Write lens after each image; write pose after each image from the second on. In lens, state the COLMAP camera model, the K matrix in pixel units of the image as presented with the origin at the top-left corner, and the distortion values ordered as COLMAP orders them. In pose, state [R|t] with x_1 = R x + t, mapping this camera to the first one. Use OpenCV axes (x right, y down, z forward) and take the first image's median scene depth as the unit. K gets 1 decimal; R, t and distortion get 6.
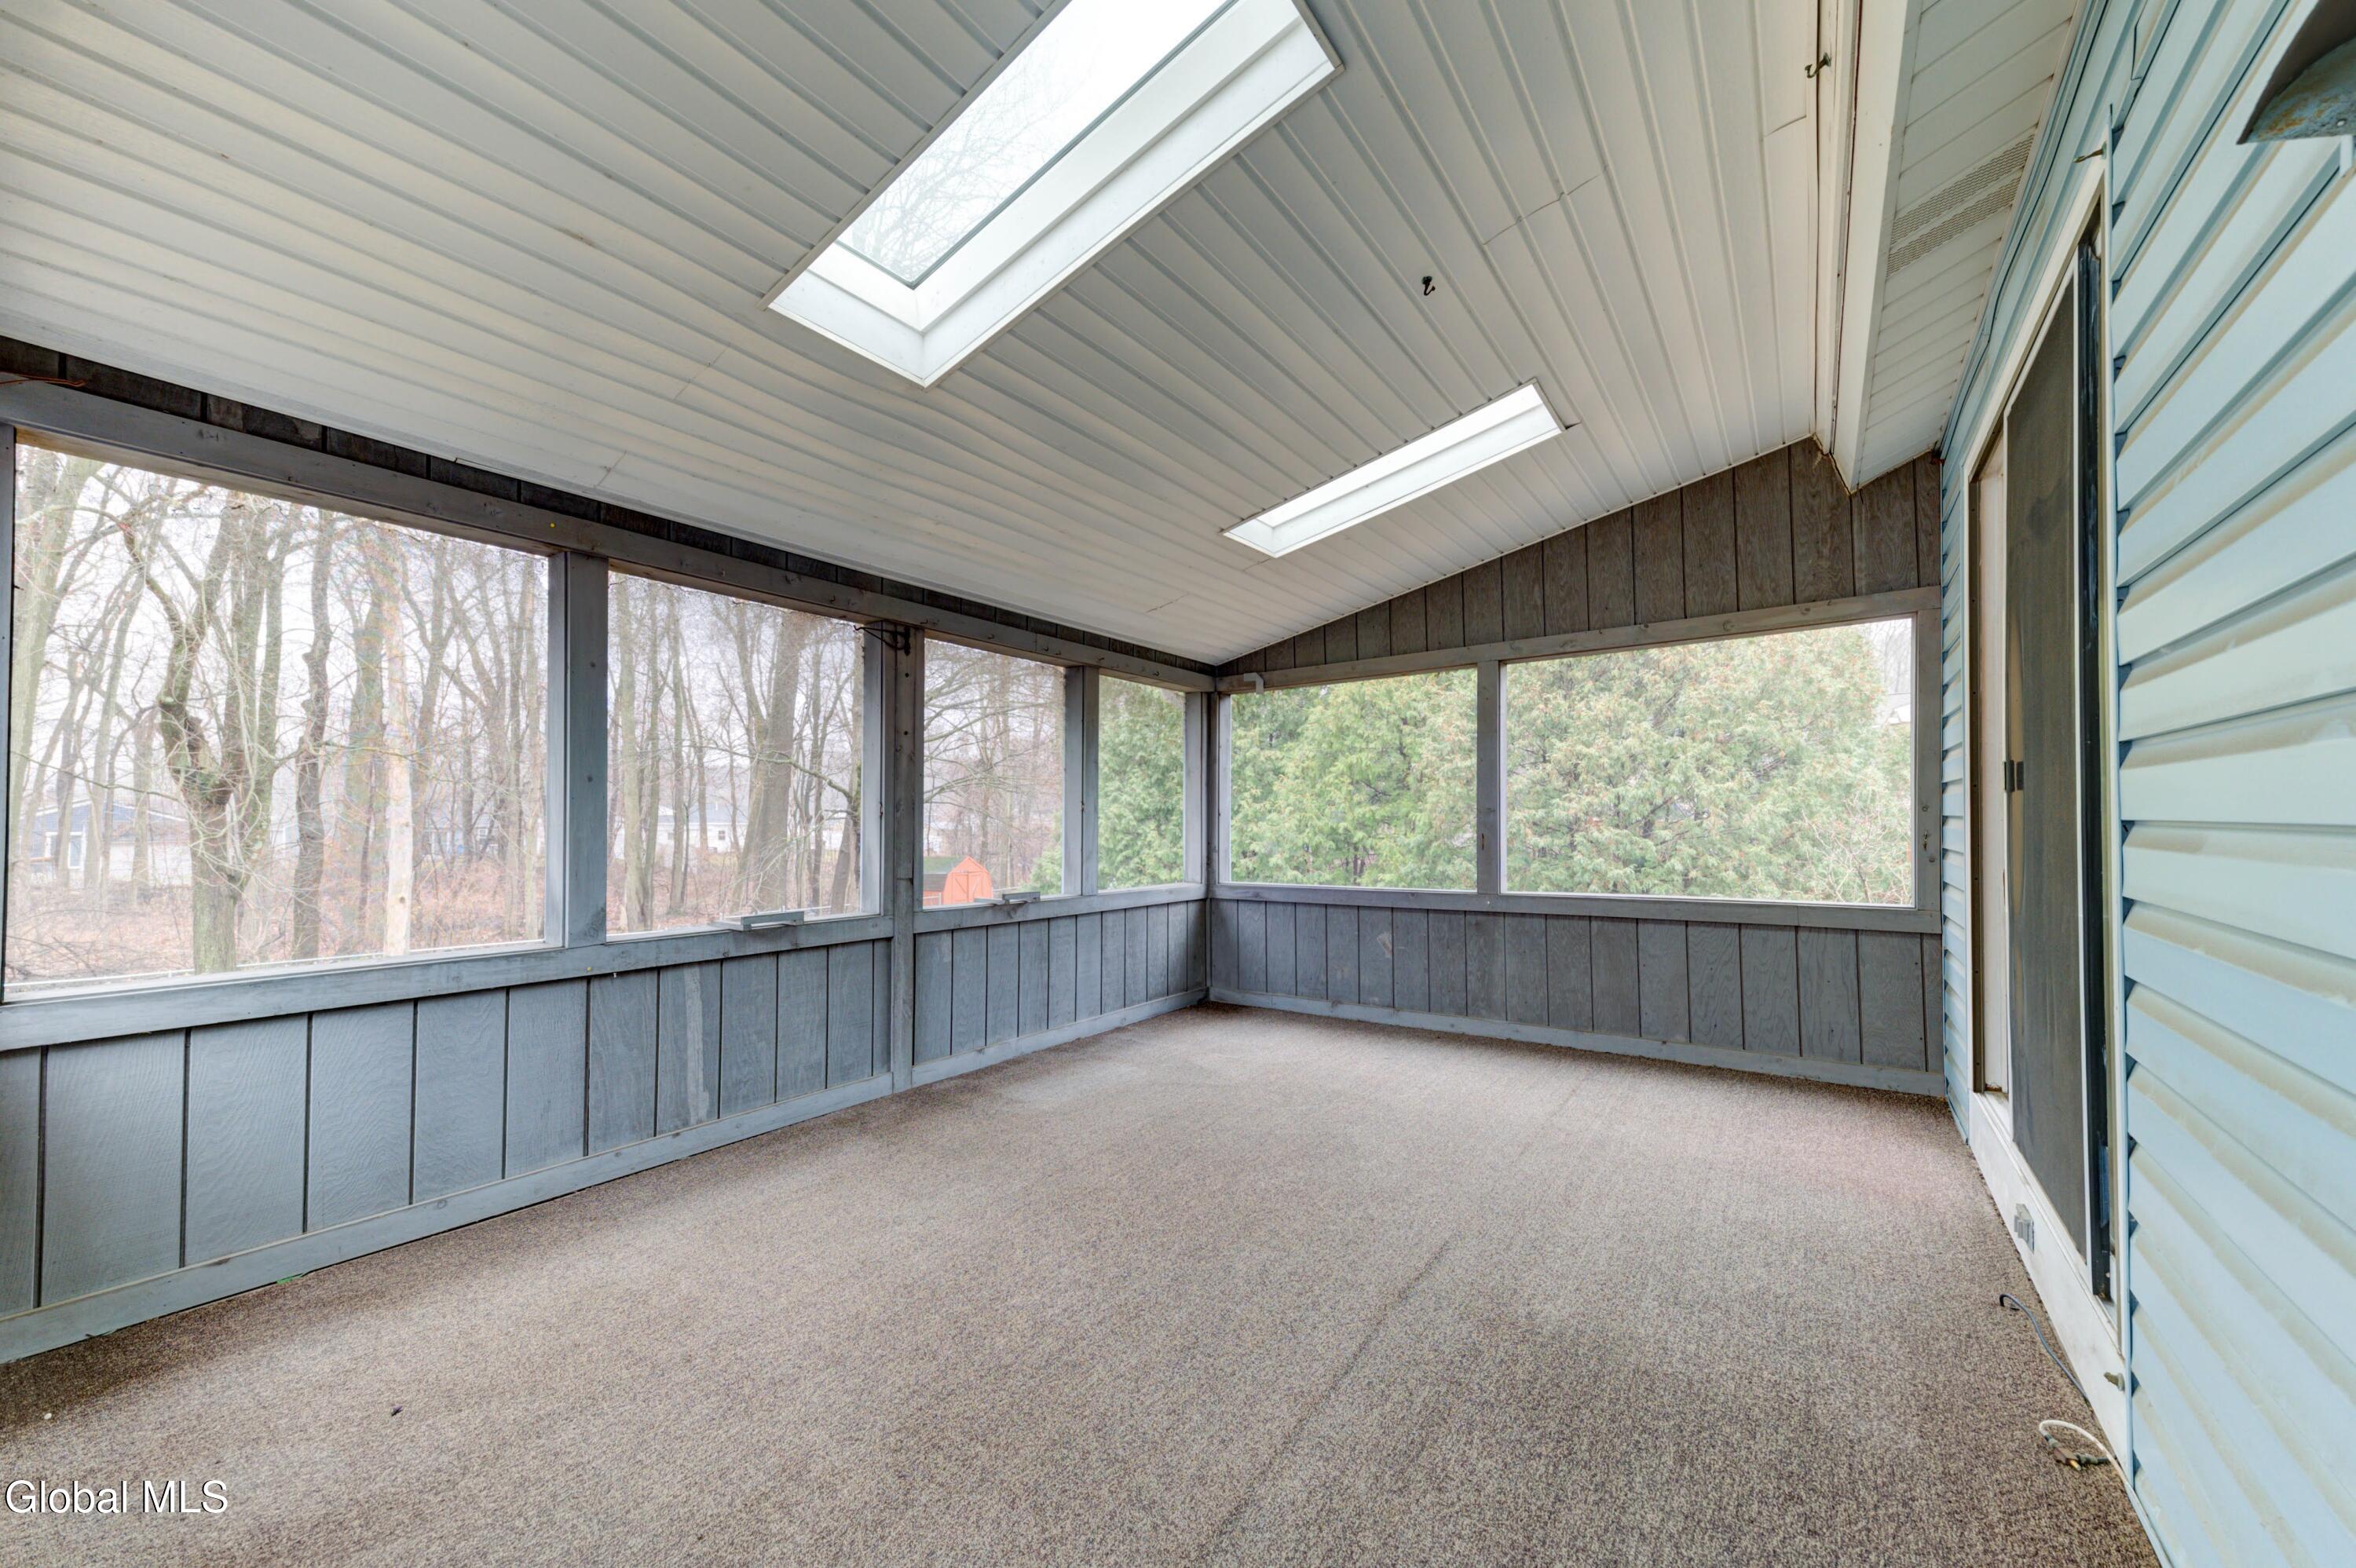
lens RADIAL K [[916.5, 0, 1188.0], [0, 916.5, 811.1], [0, 0, 1]] dist [0.021019, -0.000050]
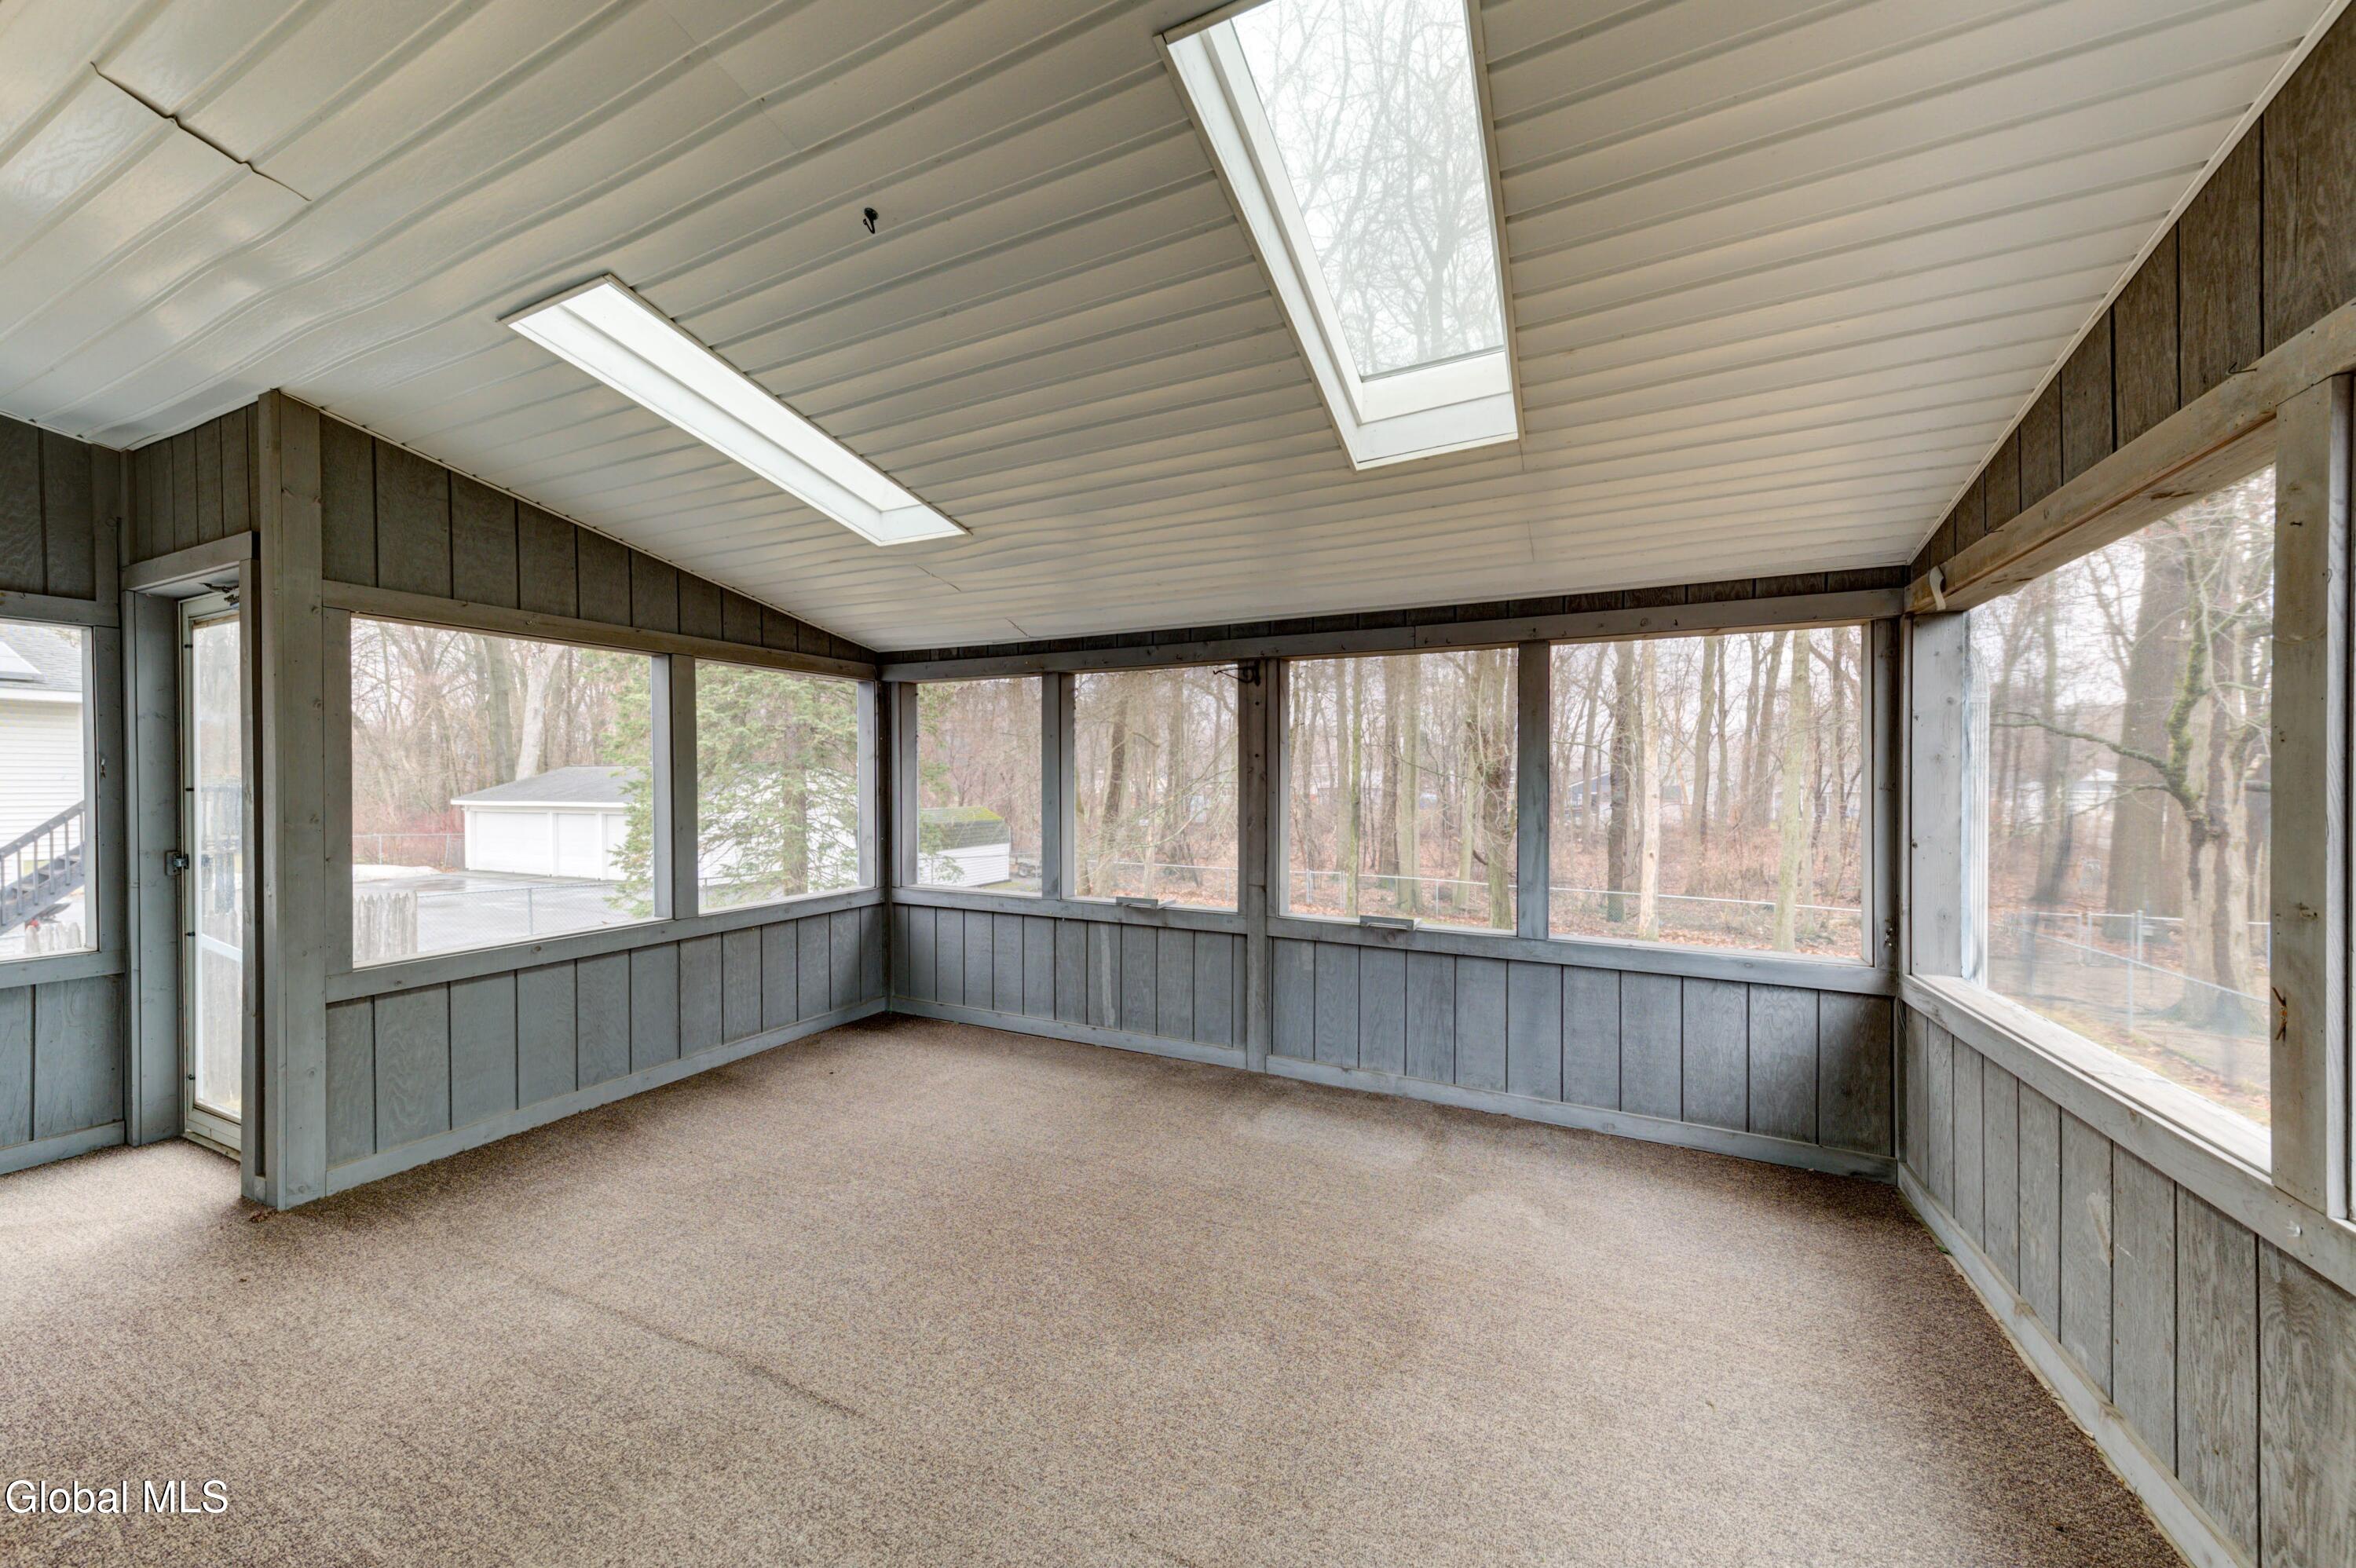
lens RADIAL K [[816.0, 0, 1178.9], [0, 816.0, 799.5], [0, 0, 1]] dist [0.019090, 0.000001]
pose [[0.141612, 0.023118, -0.989652, 0.671982], [0.010218, 0.999640, 0.024814, -0.057914], [0.989869, -0.013626, 0.141325, 0.772463]]
